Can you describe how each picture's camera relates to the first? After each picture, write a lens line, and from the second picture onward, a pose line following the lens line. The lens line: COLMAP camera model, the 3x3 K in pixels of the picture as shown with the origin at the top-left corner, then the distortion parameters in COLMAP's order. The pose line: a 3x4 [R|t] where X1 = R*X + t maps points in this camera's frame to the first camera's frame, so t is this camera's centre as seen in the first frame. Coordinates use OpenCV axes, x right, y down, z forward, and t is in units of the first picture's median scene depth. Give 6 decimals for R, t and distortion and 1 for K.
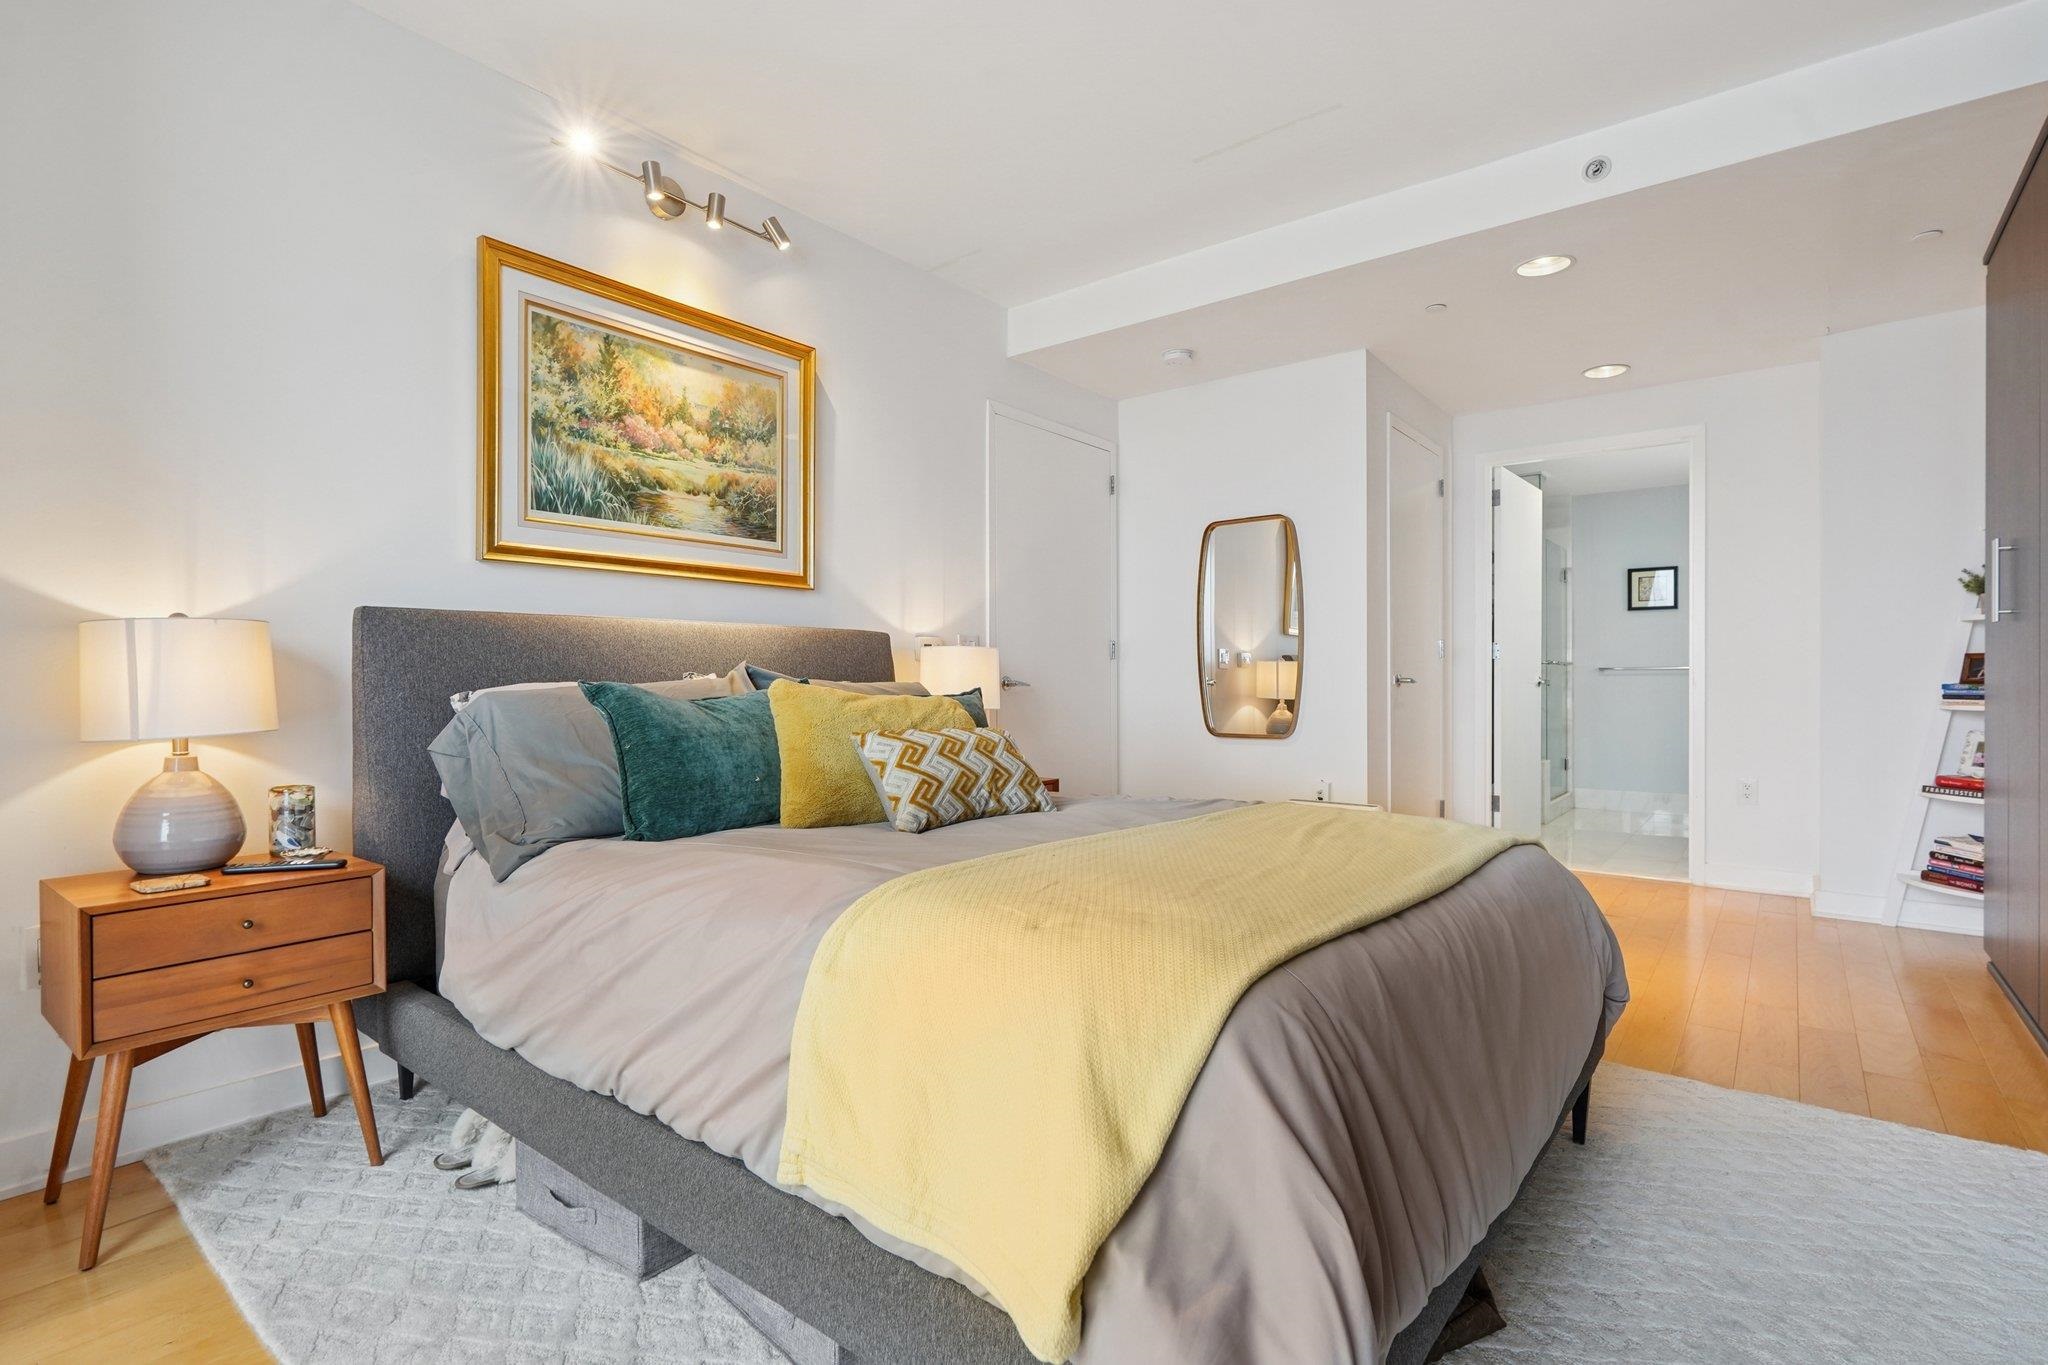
lens RADIAL K [[977.0, 0, 1015.3], [0, 977.0, 688.7], [0, 0, 1]] dist [-0.009247, 0.005640]
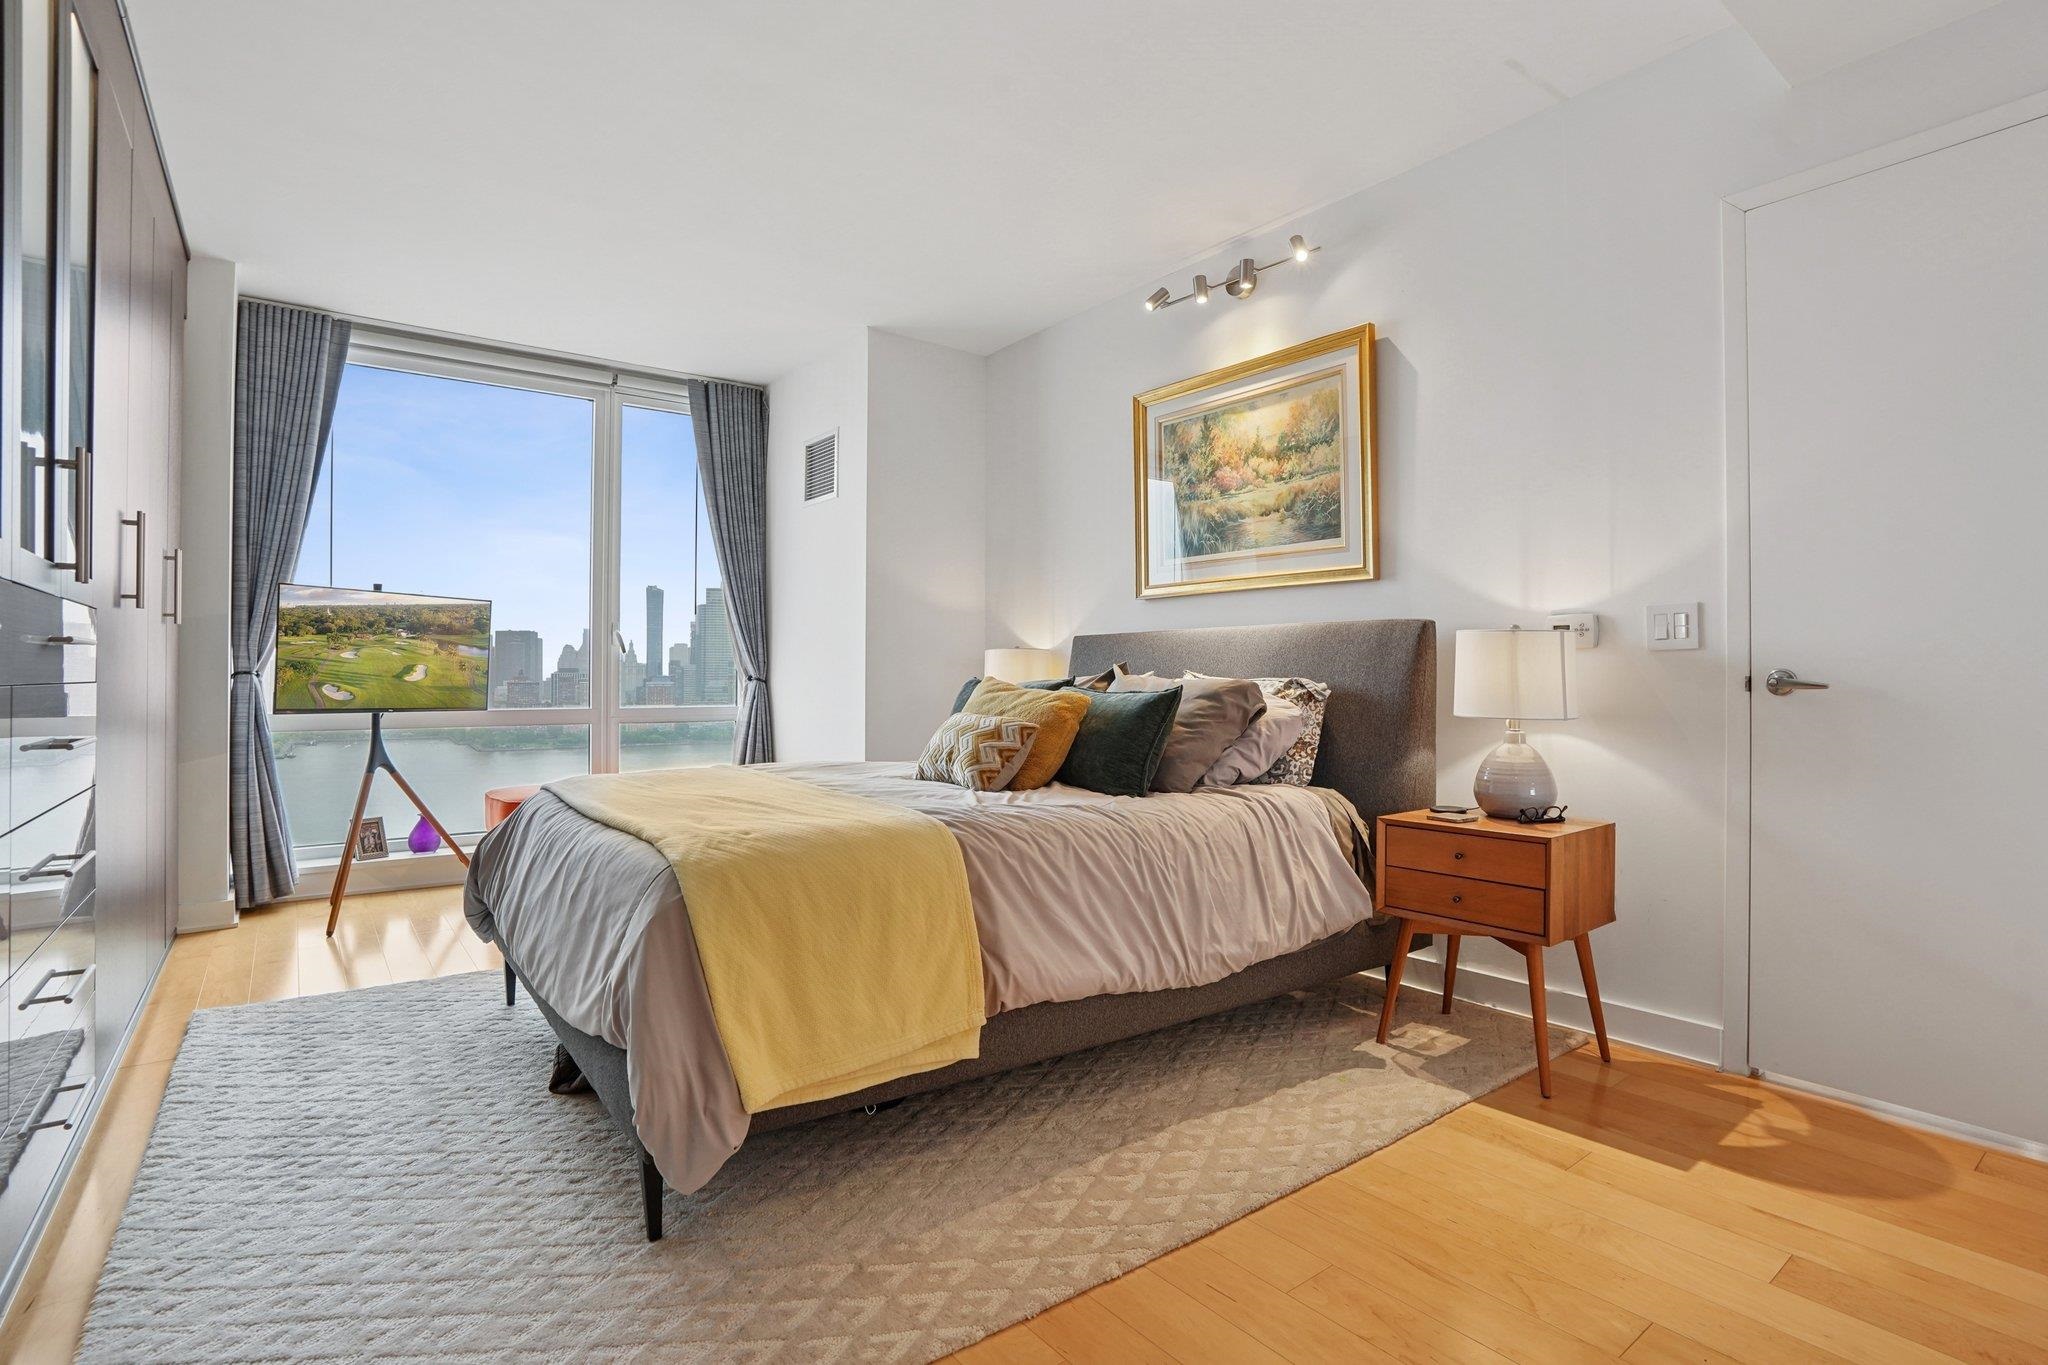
lens RADIAL K [[977.0, 0, 1027.5], [0, 977.0, 684.8], [0, 0, 1]] dist [-0.009247, 0.005640]
pose [[-0.222826, 0.011458, -0.974791, 0.872725], [-0.006897, 0.999887, 0.013329, -0.010535], [0.974834, 0.009693, -0.222722, 0.986643]]
